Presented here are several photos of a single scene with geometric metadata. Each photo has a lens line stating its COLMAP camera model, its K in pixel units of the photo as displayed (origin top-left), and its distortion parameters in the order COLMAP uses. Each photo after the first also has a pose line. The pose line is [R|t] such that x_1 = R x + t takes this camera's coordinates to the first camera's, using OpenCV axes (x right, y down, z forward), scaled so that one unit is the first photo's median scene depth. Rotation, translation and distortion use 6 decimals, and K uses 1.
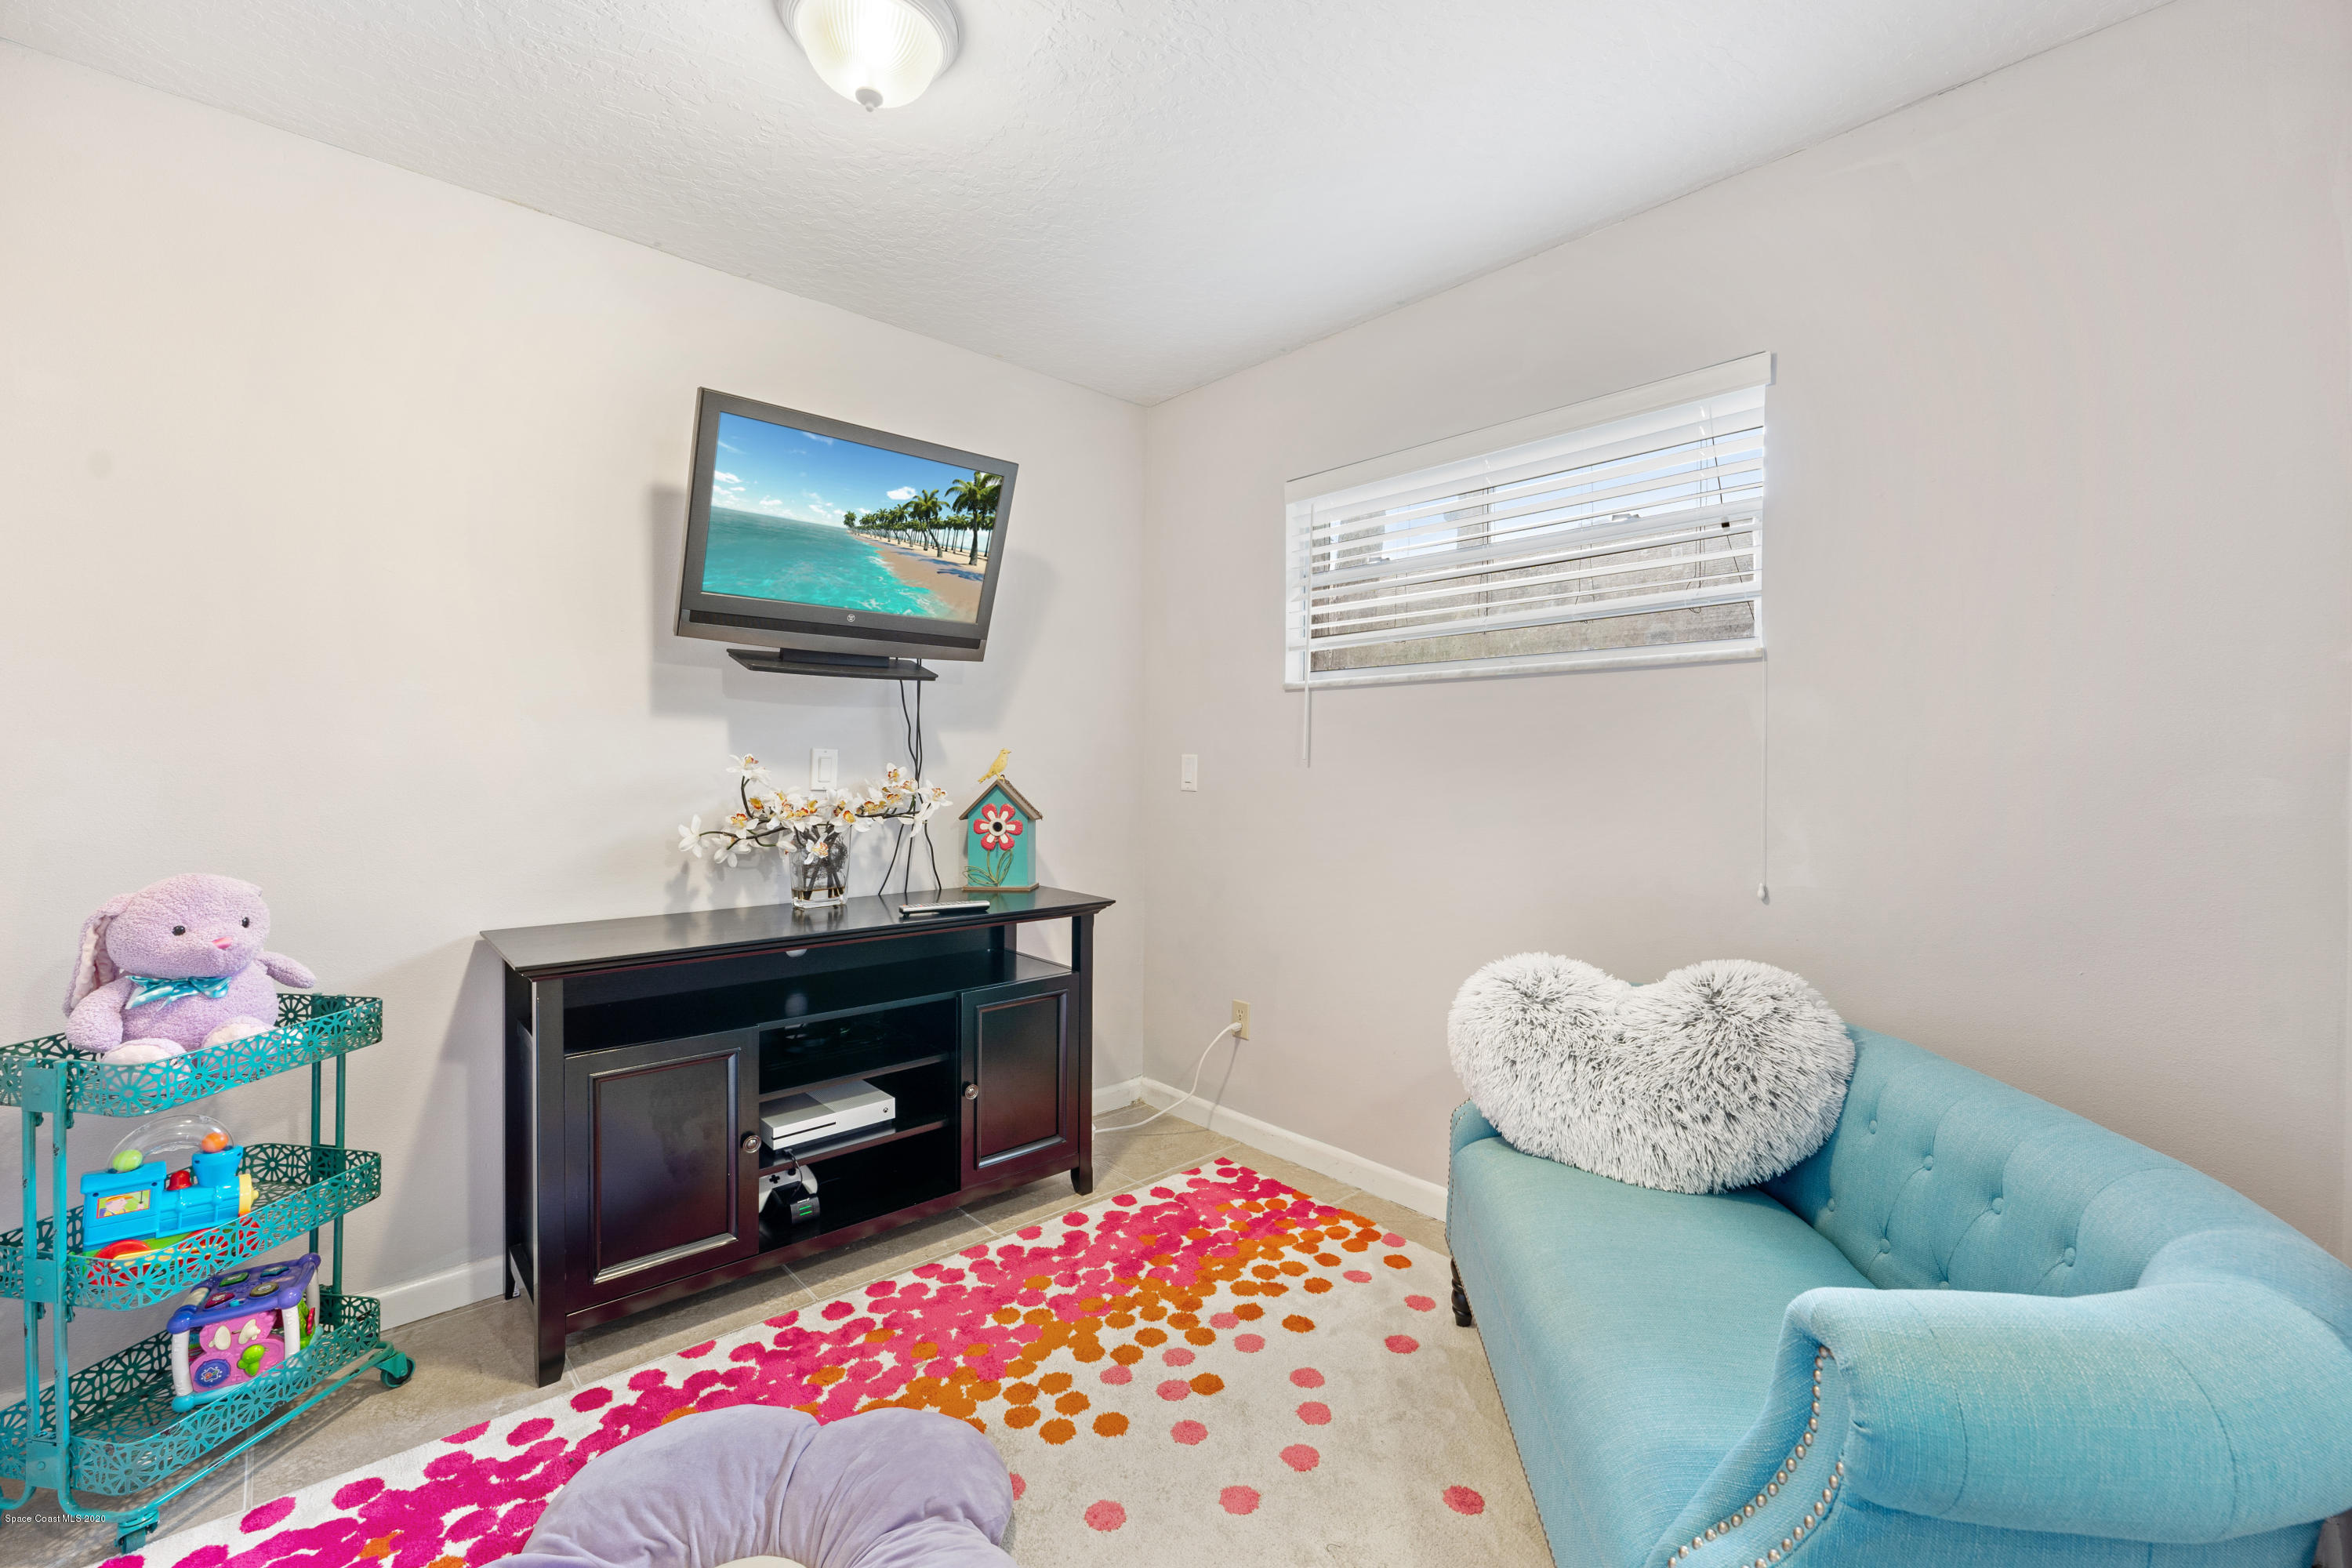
lens RADIAL K [[956.5, 0, 1169.1], [0, 956.5, 770.7], [0, 0, 1]] dist [-0.001481, 0.000973]
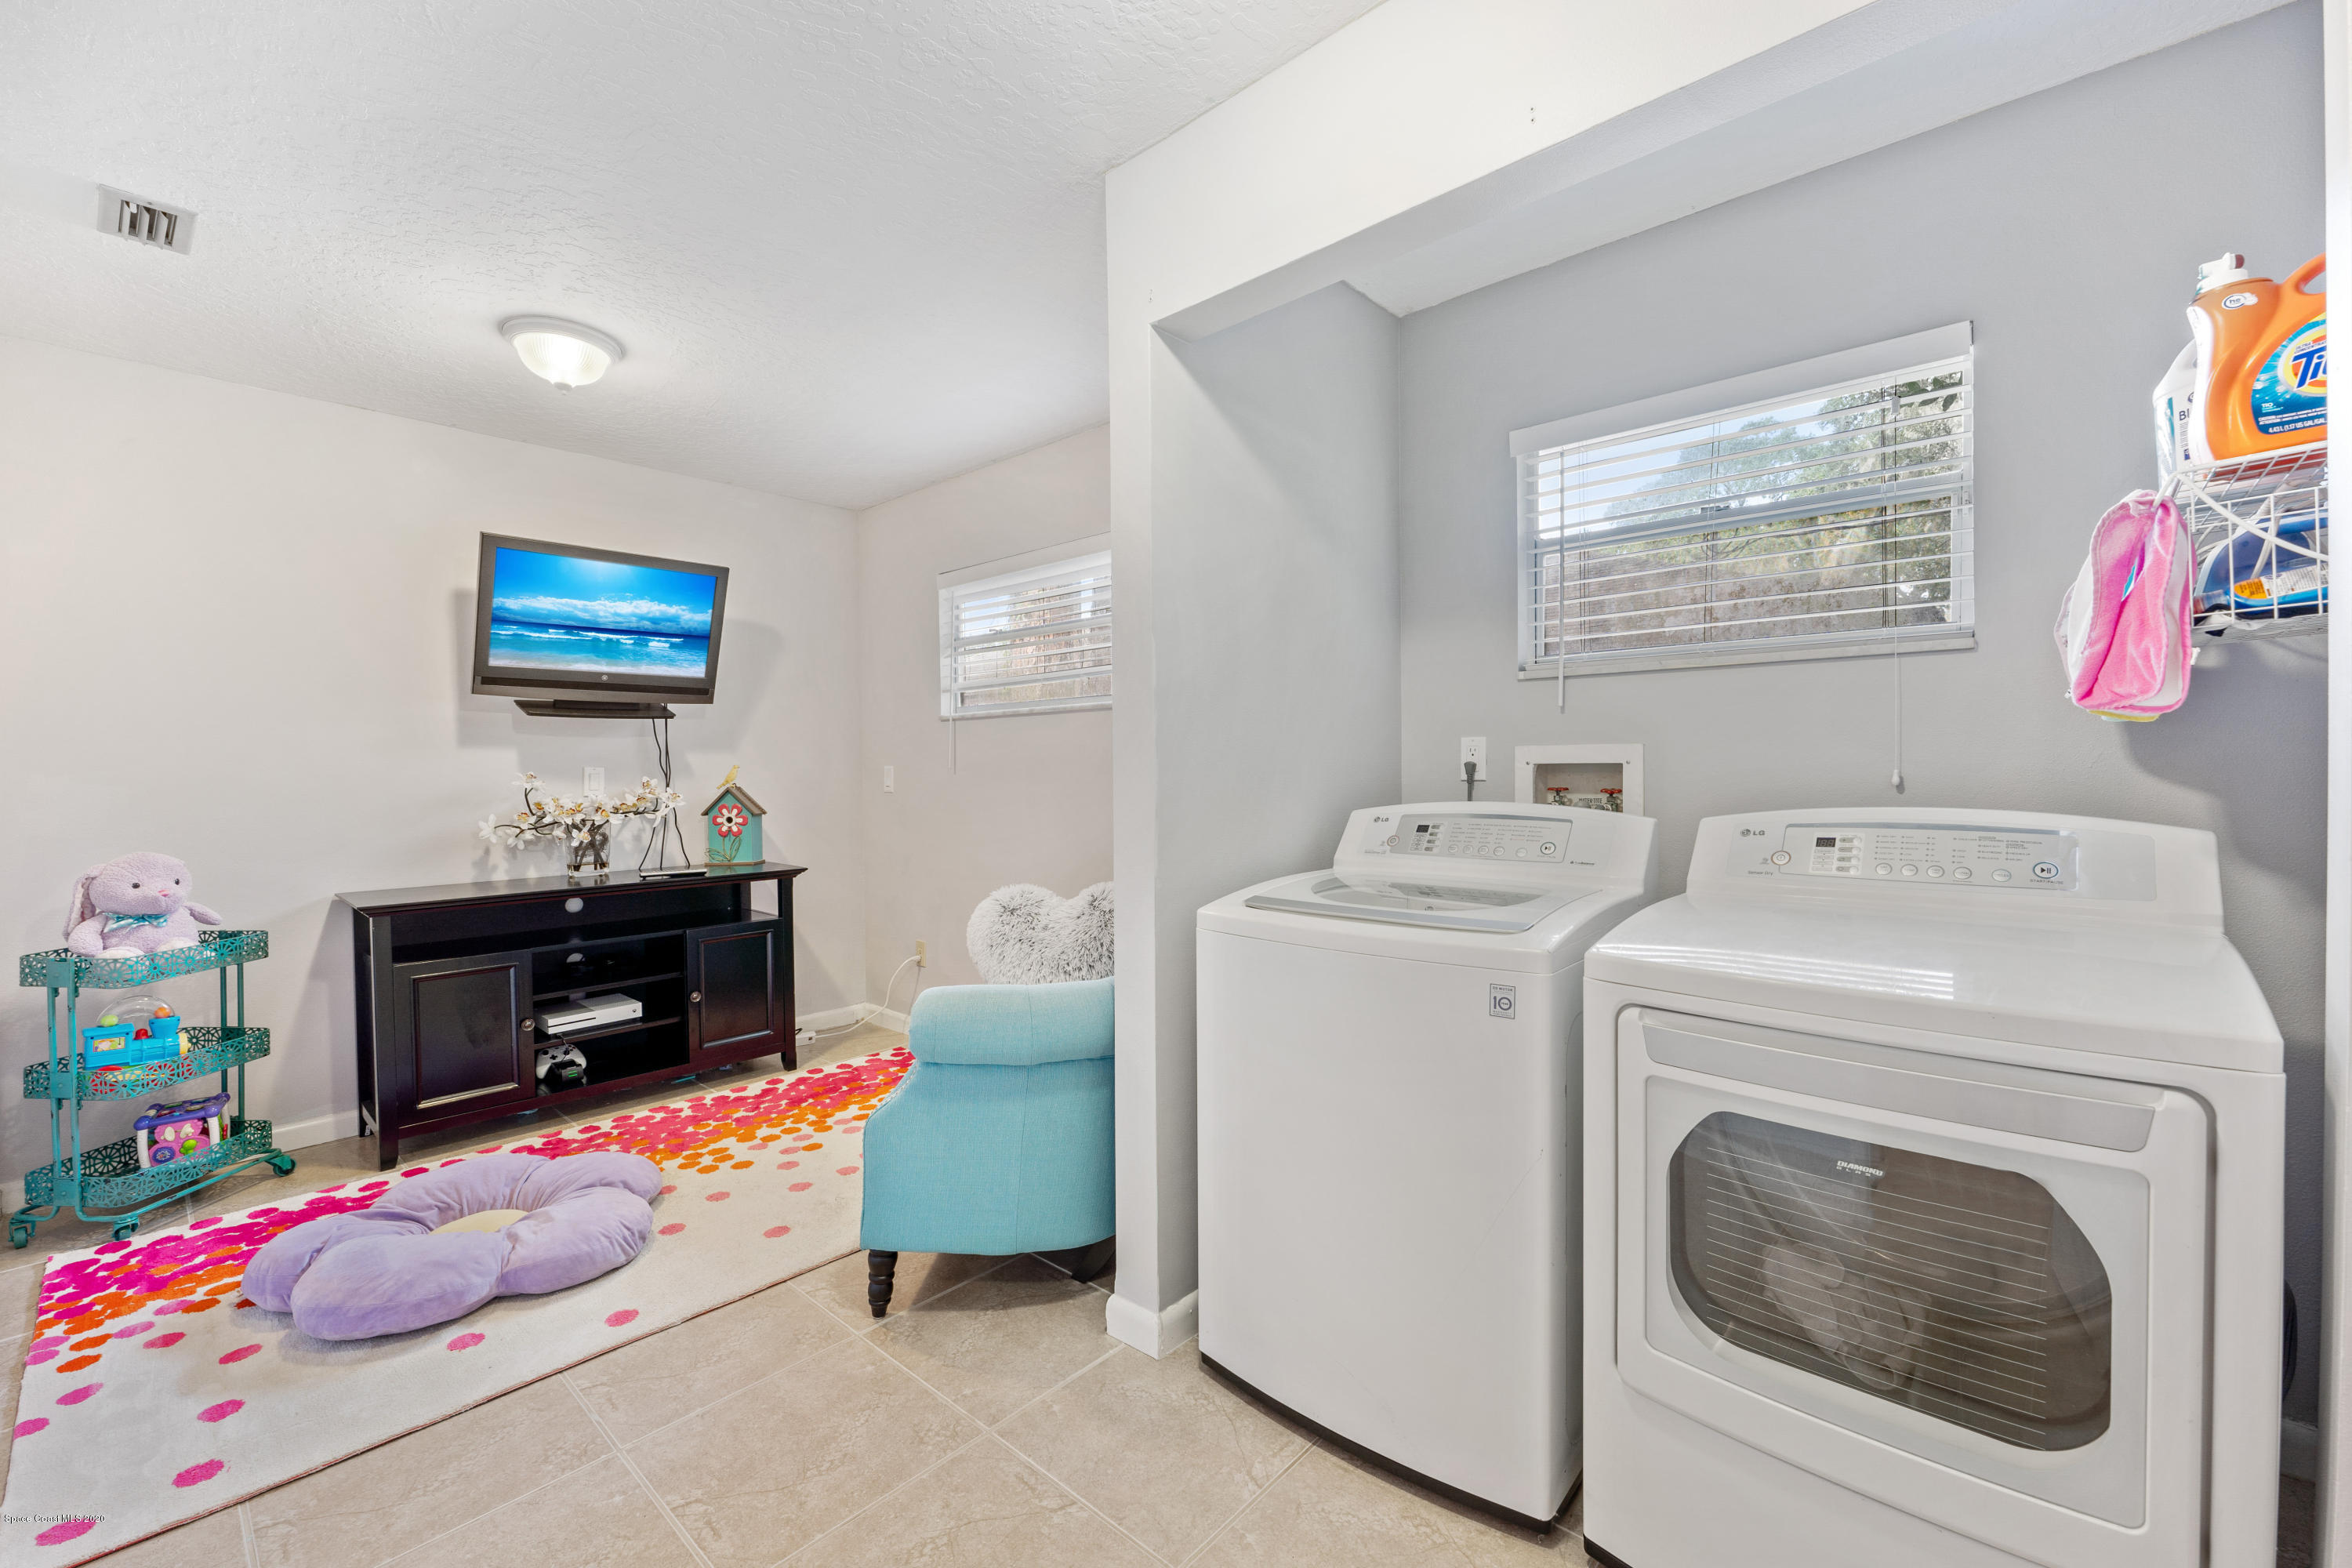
lens RADIAL K [[956.5, 0, 1184.9], [0, 956.5, 785.4], [0, 0, 1]] dist [-0.001481, 0.000973]
pose [[0.995484, -0.019640, 0.092878, 0.488652], [0.018827, 0.999777, 0.009614, 0.008781], [-0.093046, -0.007822, 0.995631, -0.639685]]
